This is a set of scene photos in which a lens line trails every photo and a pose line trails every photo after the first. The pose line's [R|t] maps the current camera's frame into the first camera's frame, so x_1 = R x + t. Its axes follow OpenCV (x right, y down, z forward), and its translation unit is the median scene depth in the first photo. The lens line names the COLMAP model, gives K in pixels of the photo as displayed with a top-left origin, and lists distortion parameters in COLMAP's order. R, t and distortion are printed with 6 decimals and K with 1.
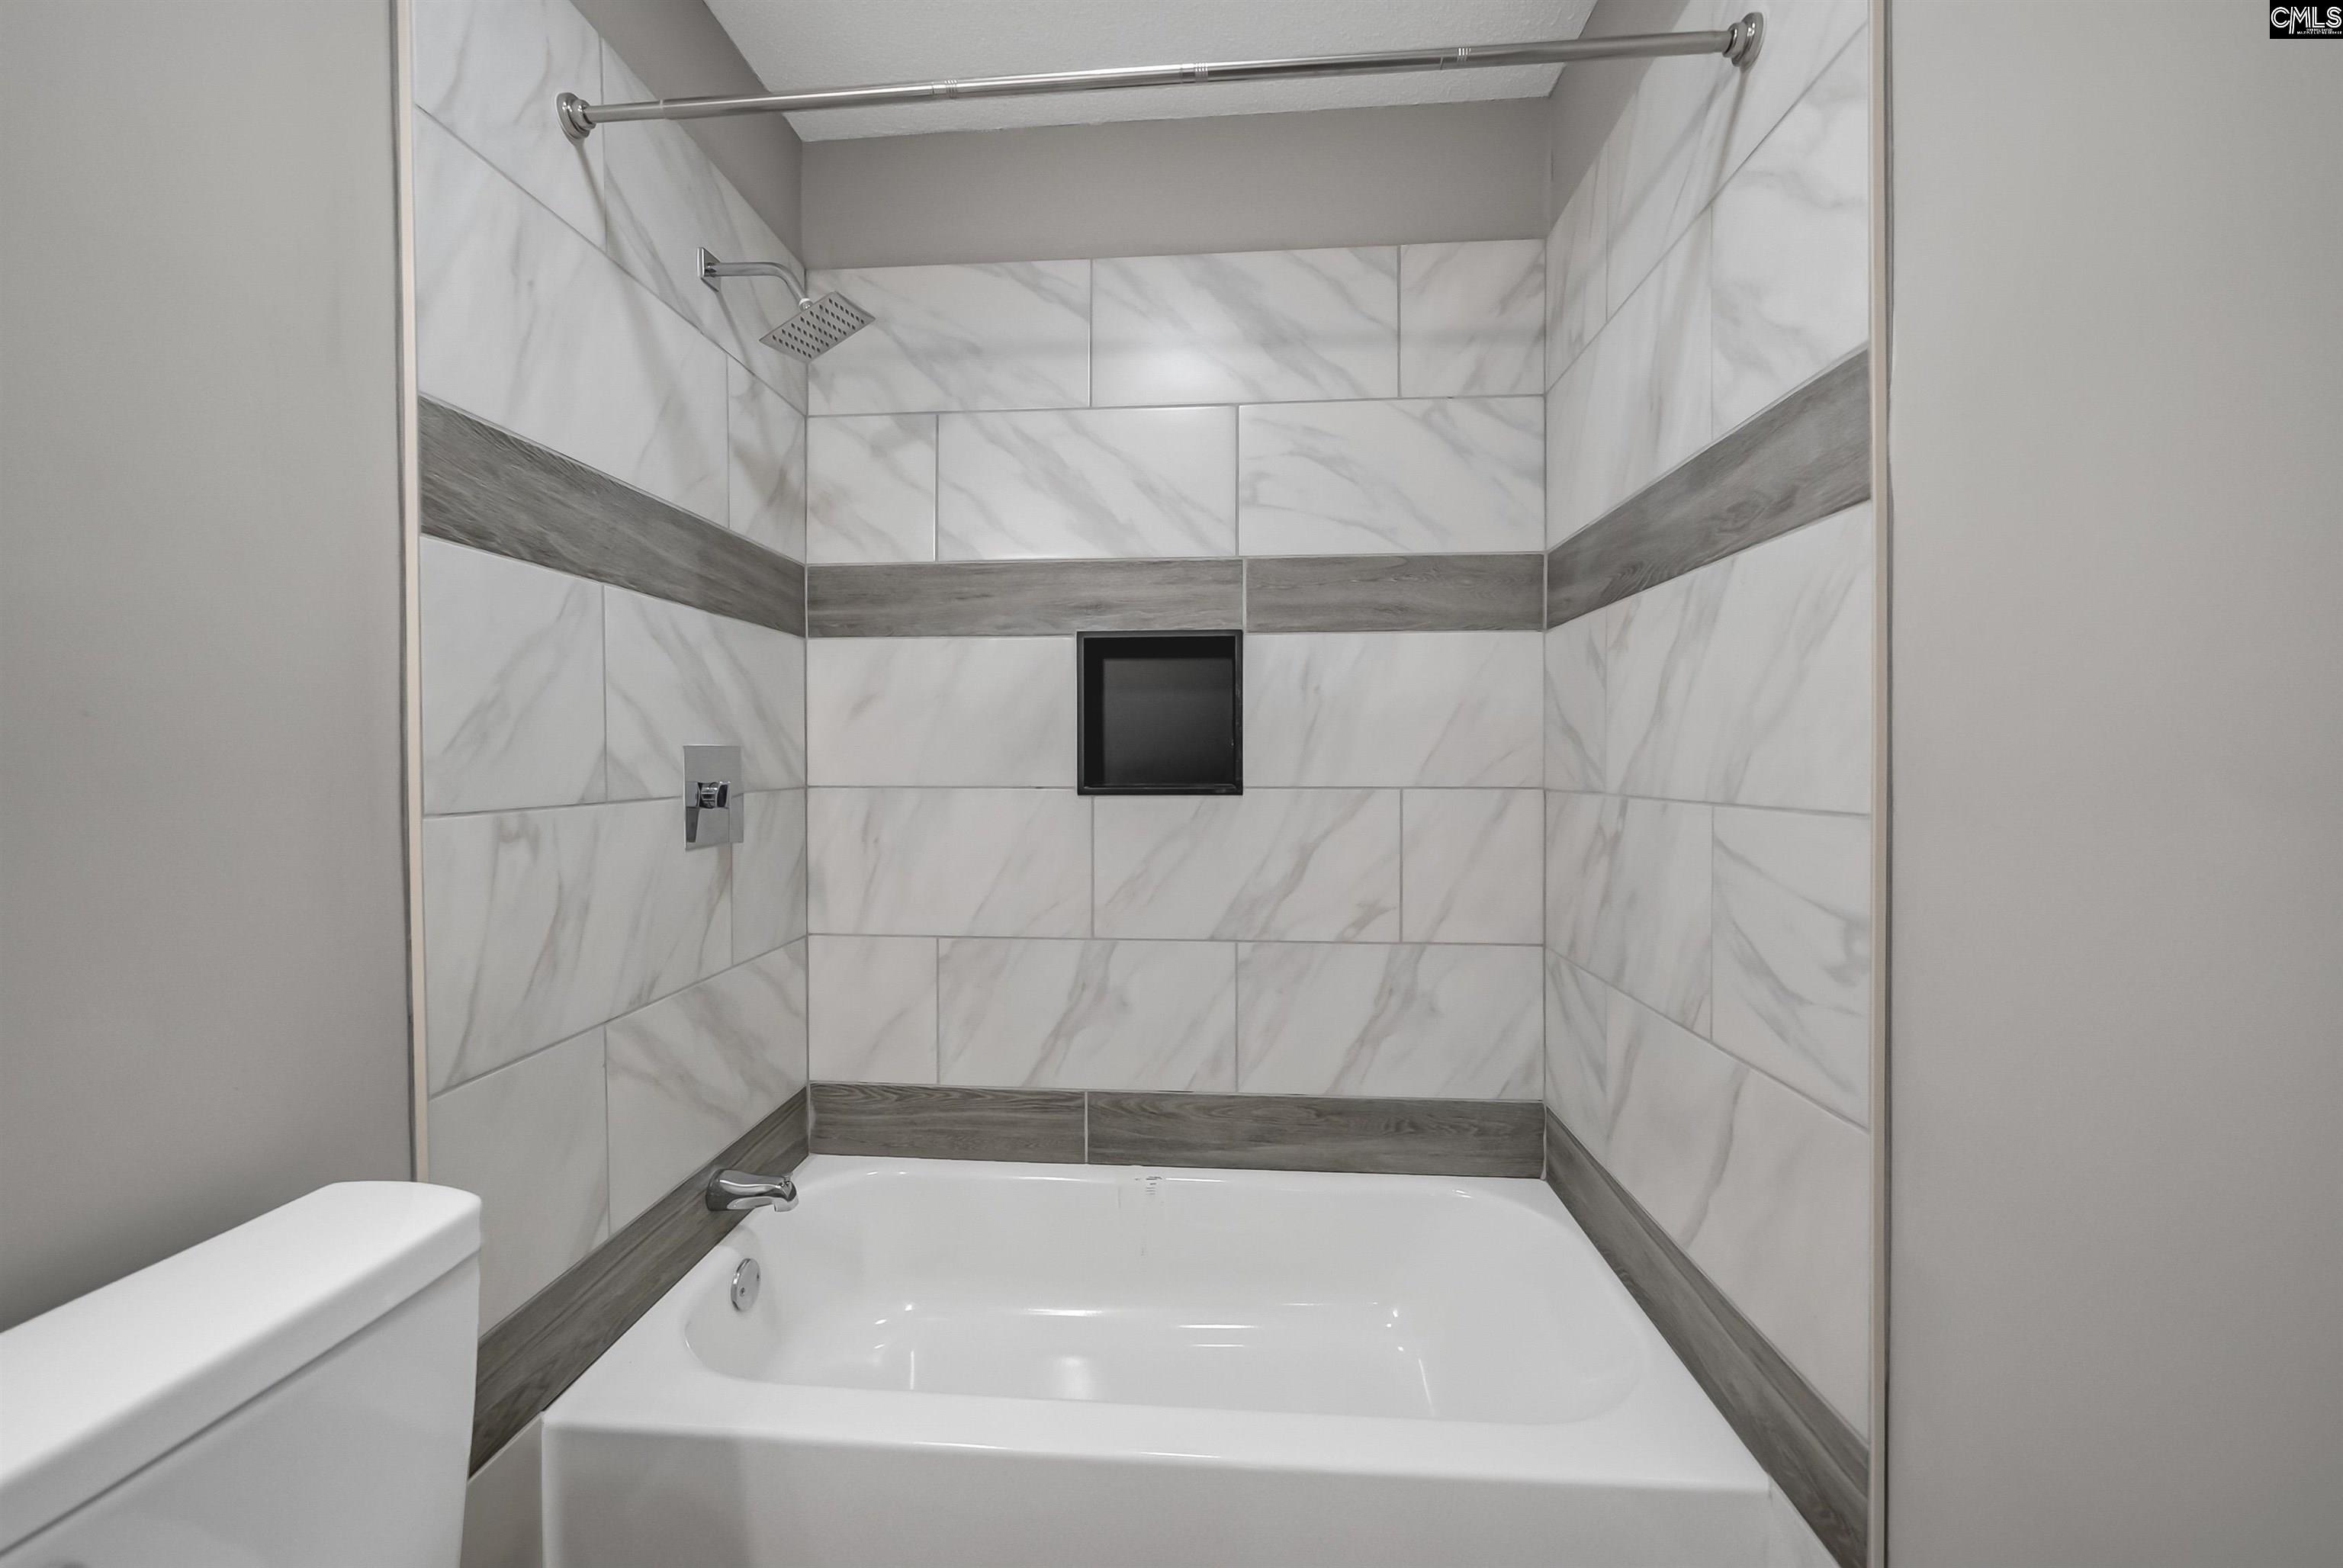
lens RADIAL K [[880.9, 0, 1128.9], [0, 880.9, 779.5], [0, 0, 1]] dist [-0.003749, -0.000525]
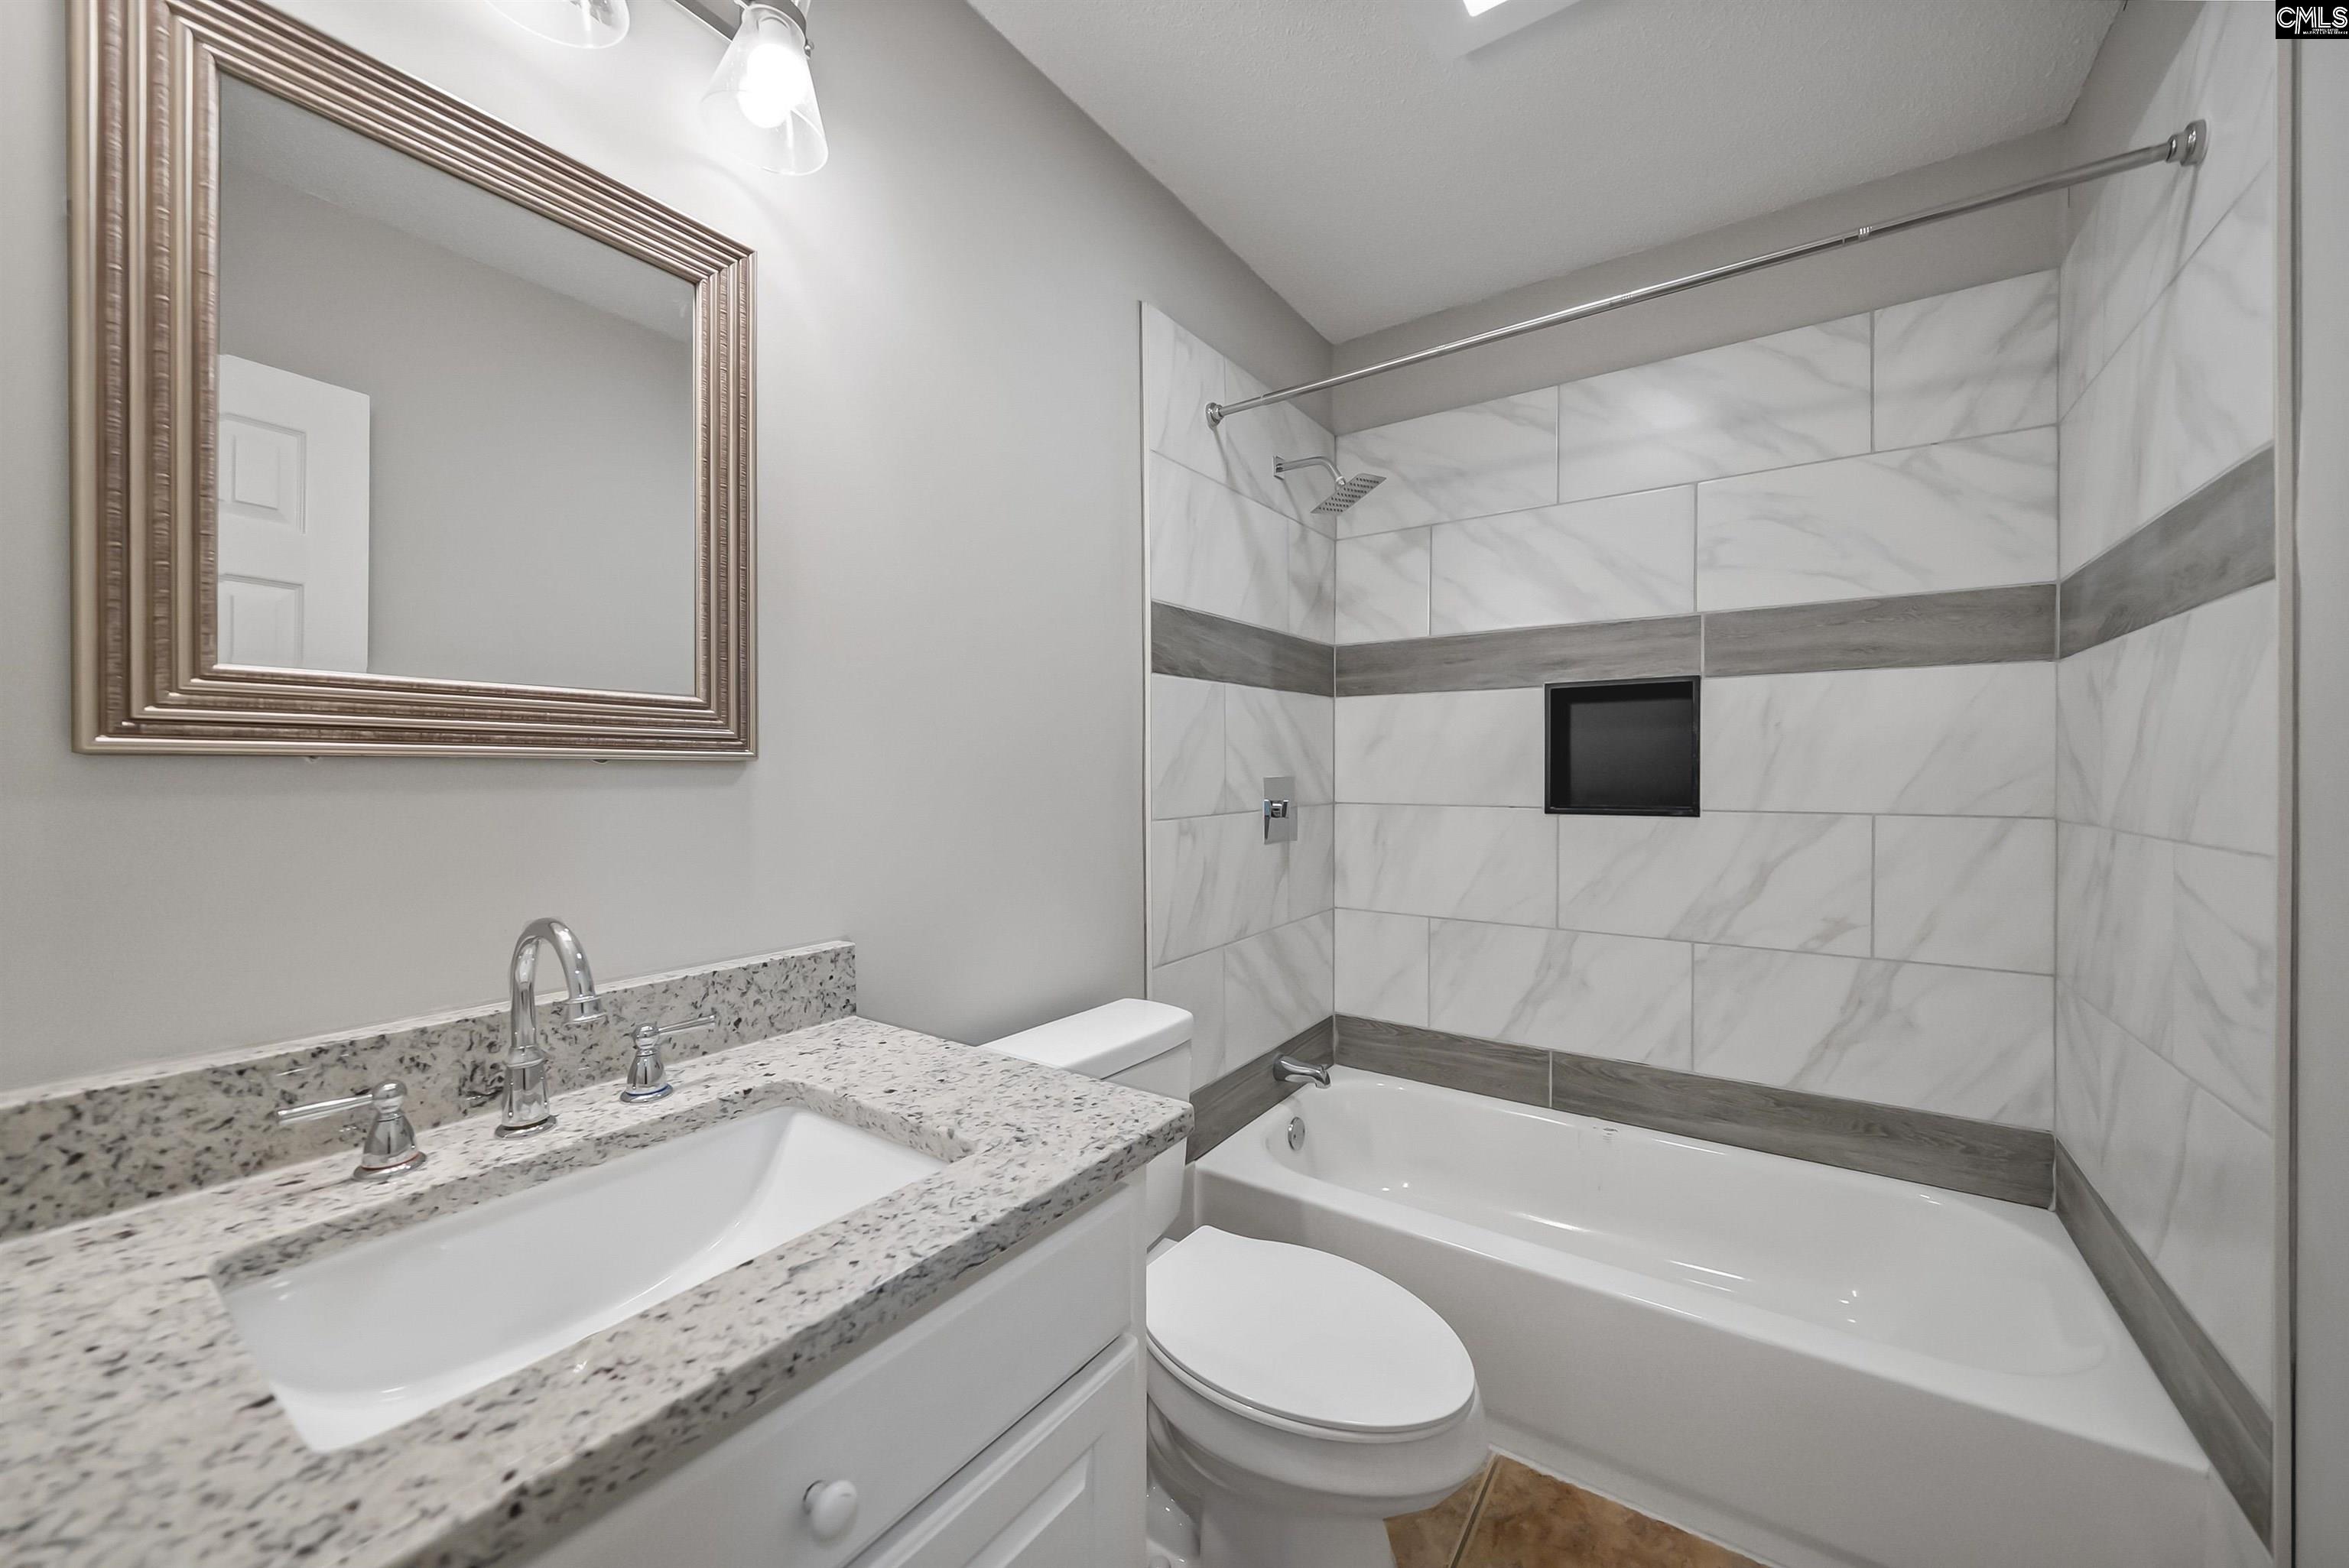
lens RADIAL K [[883.1, 0, 1131.8], [0, 883.1, 779.5], [0, 0, 1]] dist [-0.003749, -0.000525]
pose [[0.856723, 0.004713, -0.515755, 0.088073], [-0.006380, 0.999979, -0.001459, -0.025959], [0.515737, 0.004540, 0.856735, -0.391635]]
